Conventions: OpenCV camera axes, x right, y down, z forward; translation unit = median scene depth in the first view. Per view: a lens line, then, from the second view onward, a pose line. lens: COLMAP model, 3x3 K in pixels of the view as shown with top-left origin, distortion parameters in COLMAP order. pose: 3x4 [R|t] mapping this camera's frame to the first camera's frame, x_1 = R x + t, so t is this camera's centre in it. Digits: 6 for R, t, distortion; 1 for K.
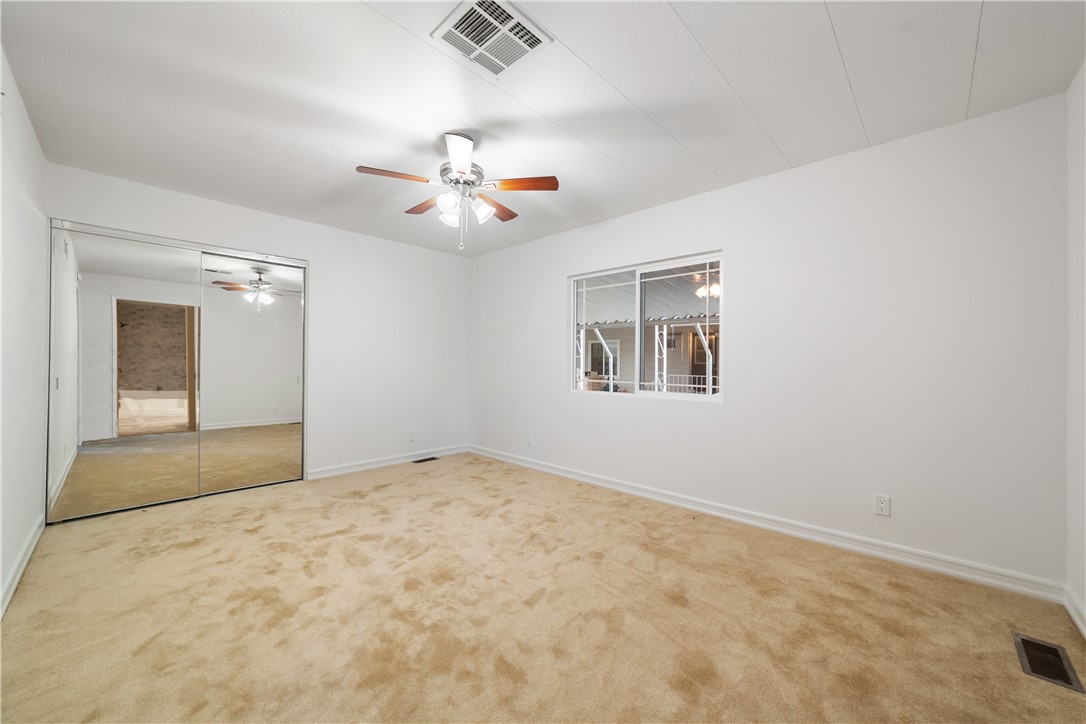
lens RADIAL K [[413.2, 0, 549.3], [0, 413.2, 362.4], [0, 0, 1]] dist [-0.028167, 0.011337]
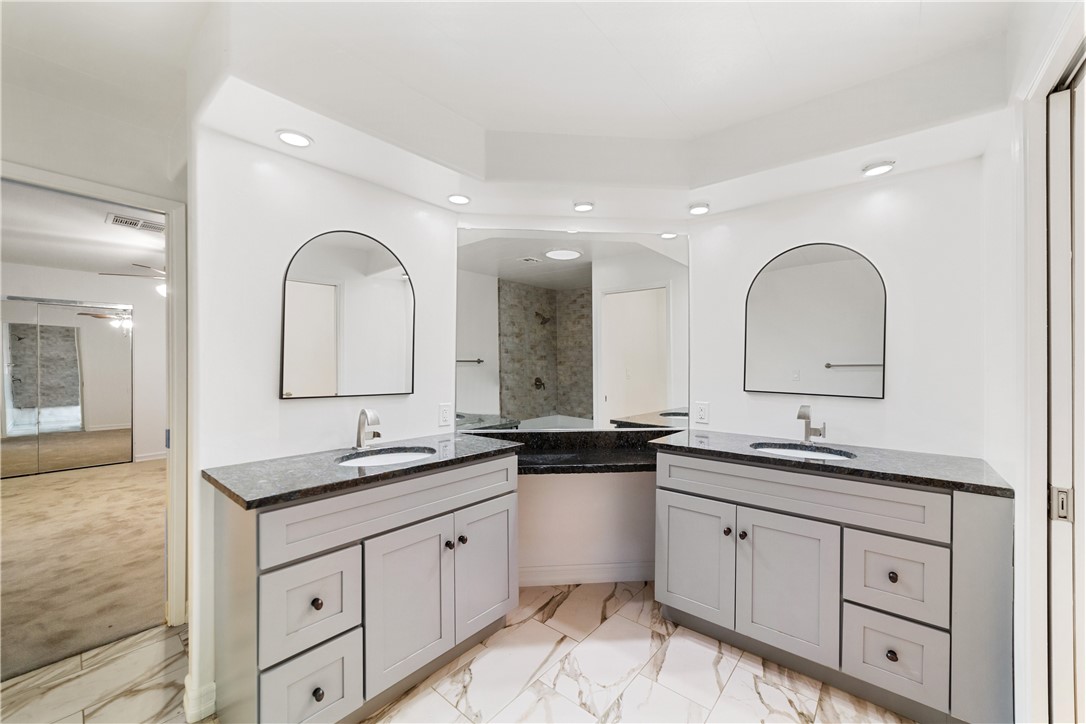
lens RADIAL K [[413.2, 0, 549.3], [0, 413.2, 362.4], [0, 0, 1]] dist [-0.028167, 0.011337]
pose [[0.997744, -0.002016, 0.067110, 0.726567], [0.002384, 0.999983, -0.005406, -0.042702], [-0.067098, 0.005554, 0.997731, -0.479923]]
